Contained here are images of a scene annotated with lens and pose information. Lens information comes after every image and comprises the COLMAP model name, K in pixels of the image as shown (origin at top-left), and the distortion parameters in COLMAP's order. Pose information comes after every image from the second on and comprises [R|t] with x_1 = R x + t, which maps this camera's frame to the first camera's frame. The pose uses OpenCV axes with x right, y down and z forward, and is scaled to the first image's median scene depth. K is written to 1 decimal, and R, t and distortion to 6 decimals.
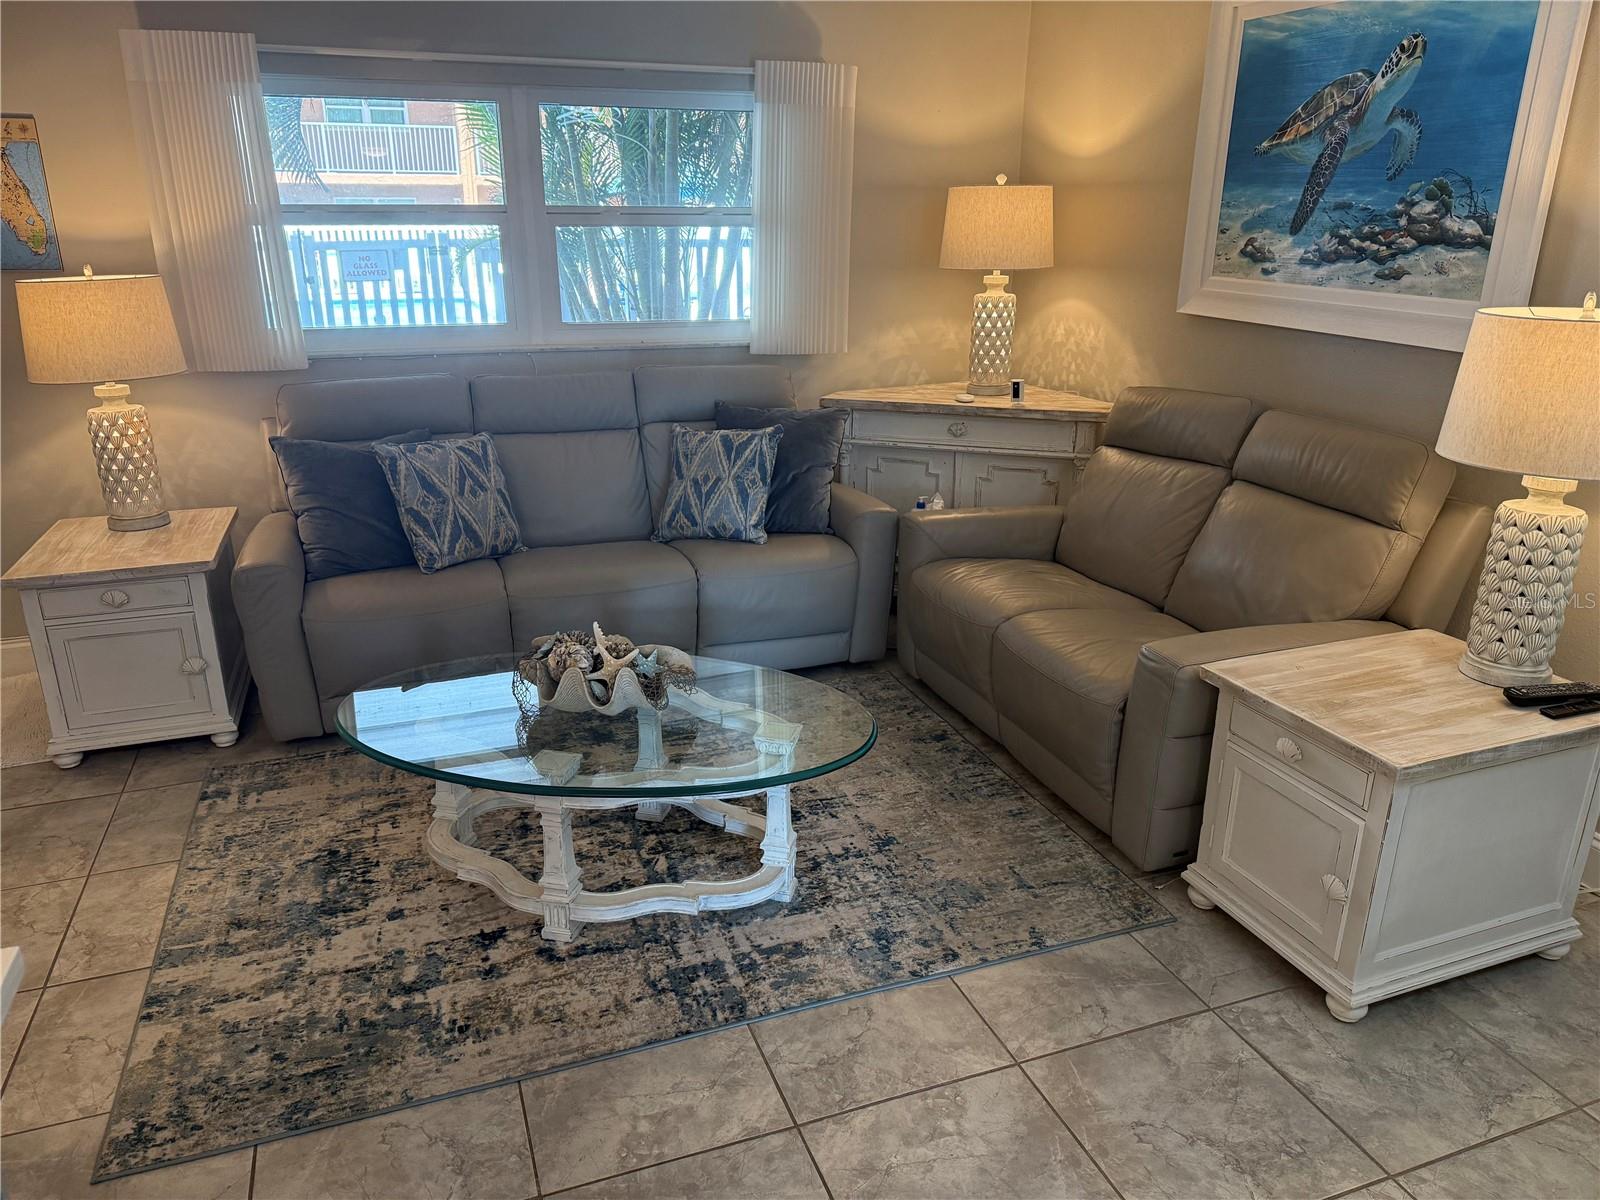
lens RADIAL K [[1119.6, 0, 810.5], [0, 1119.6, 613.3], [0, 0, 1]] dist [0.050595, -0.075151]
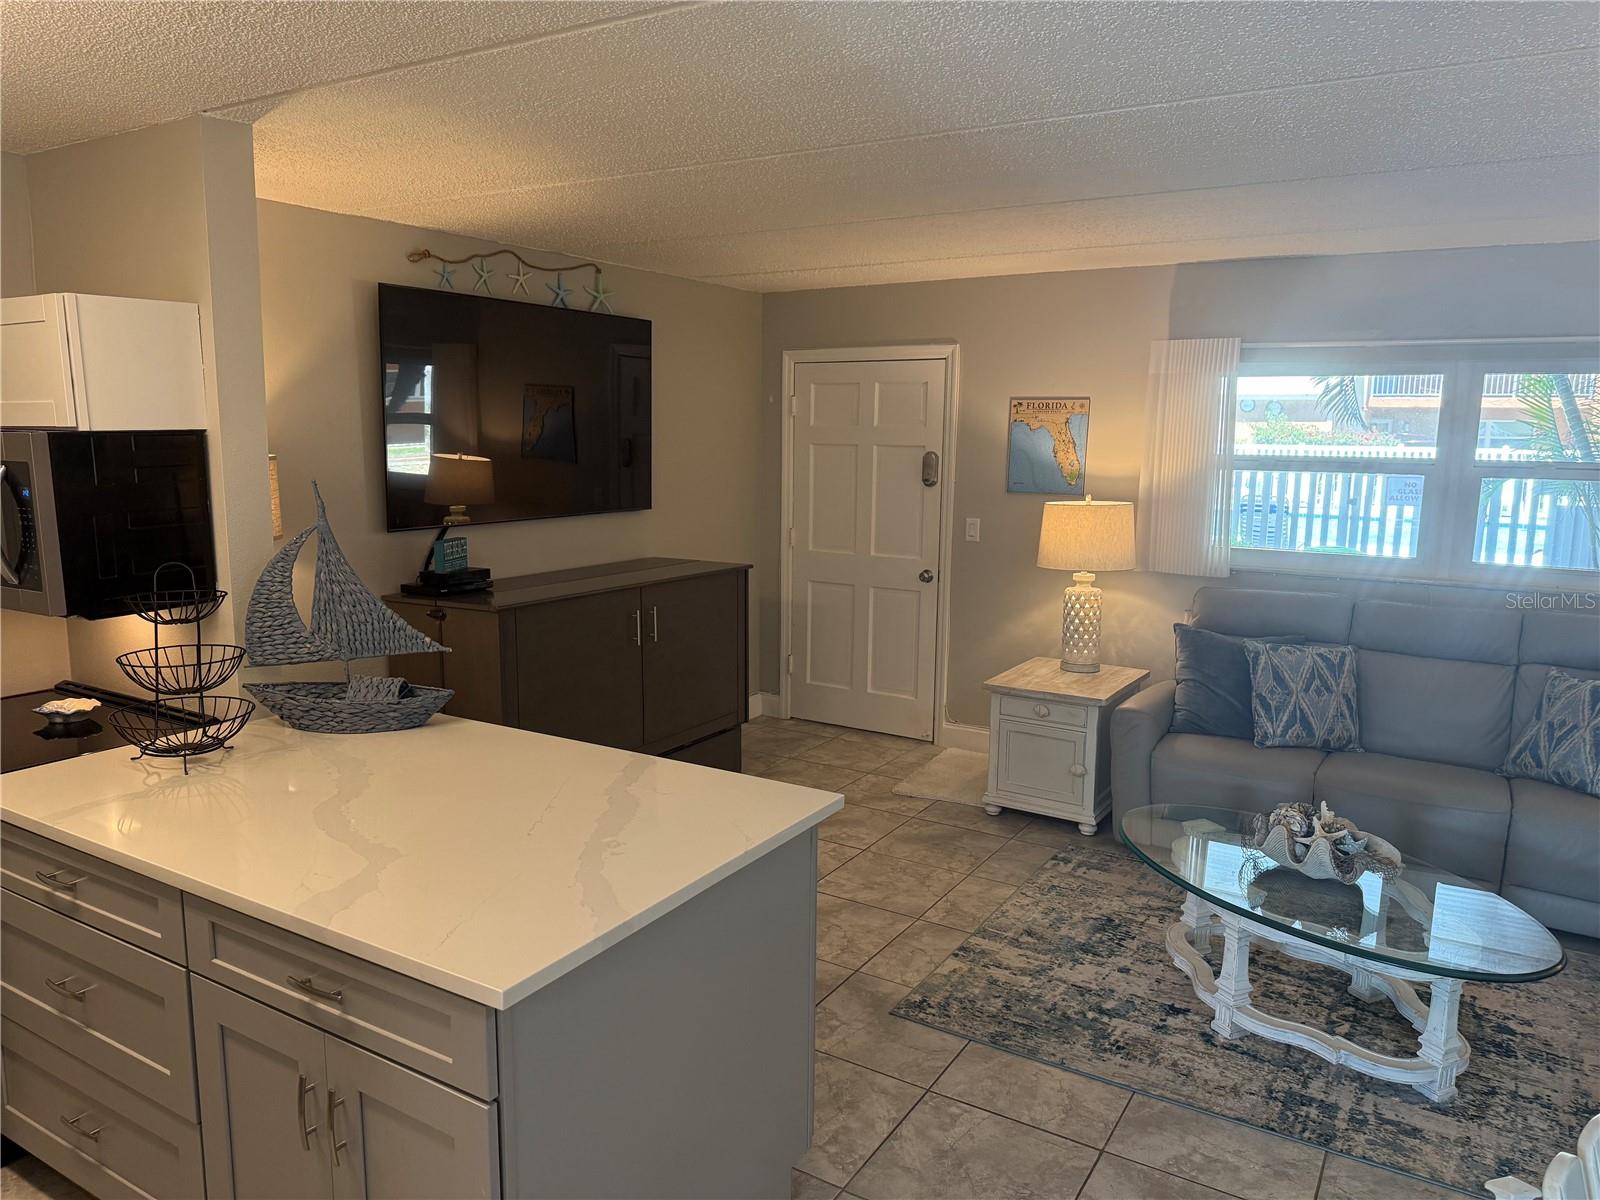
lens RADIAL K [[1119.6, 0, 801.8], [0, 1119.6, 610.8], [0, 0, 1]] dist [0.050595, -0.075151]
pose [[0.620558, 0.133003, -0.772799, 0.346286], [-0.268895, 0.961851, -0.050383, 0.021177], [0.736616, 0.239067, 0.632648, -0.224785]]
